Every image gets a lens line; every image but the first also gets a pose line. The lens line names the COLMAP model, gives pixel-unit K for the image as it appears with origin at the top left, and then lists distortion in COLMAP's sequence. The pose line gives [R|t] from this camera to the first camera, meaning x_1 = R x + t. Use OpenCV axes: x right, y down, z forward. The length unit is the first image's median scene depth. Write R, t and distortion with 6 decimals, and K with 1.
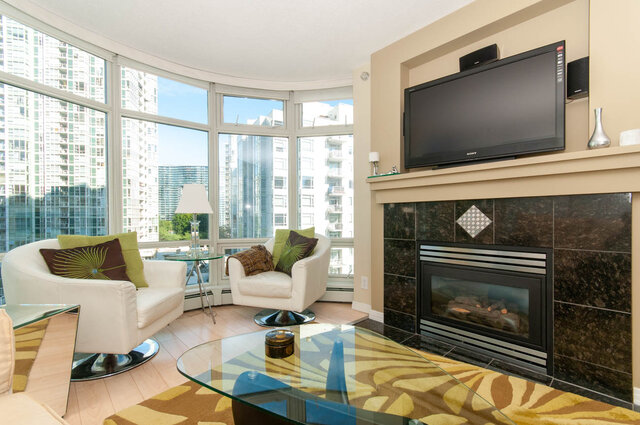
lens RADIAL K [[285.6, 0, 311.0], [0, 285.6, 213.5], [0, 0, 1]] dist [0.005653, -0.002716]
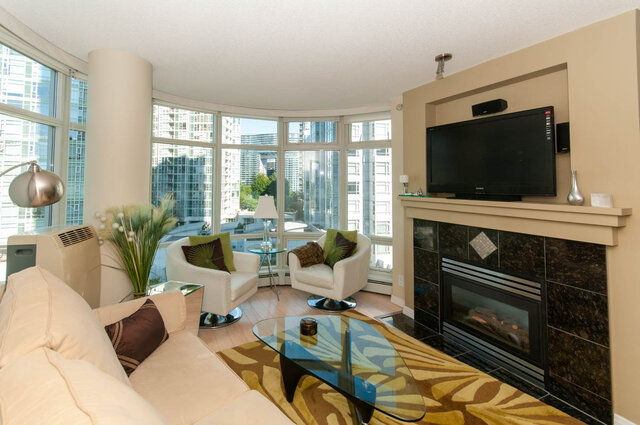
lens RADIAL K [[289.9, 0, 296.1], [0, 289.9, 169.1], [0, 0, 1]] dist [0.007919, -0.004100]
pose [[0.955413, 0.003515, -0.295252, 0.181186], [-0.015525, 0.999144, -0.038340, -0.228268], [0.294864, 0.041215, 0.954650, -0.389088]]
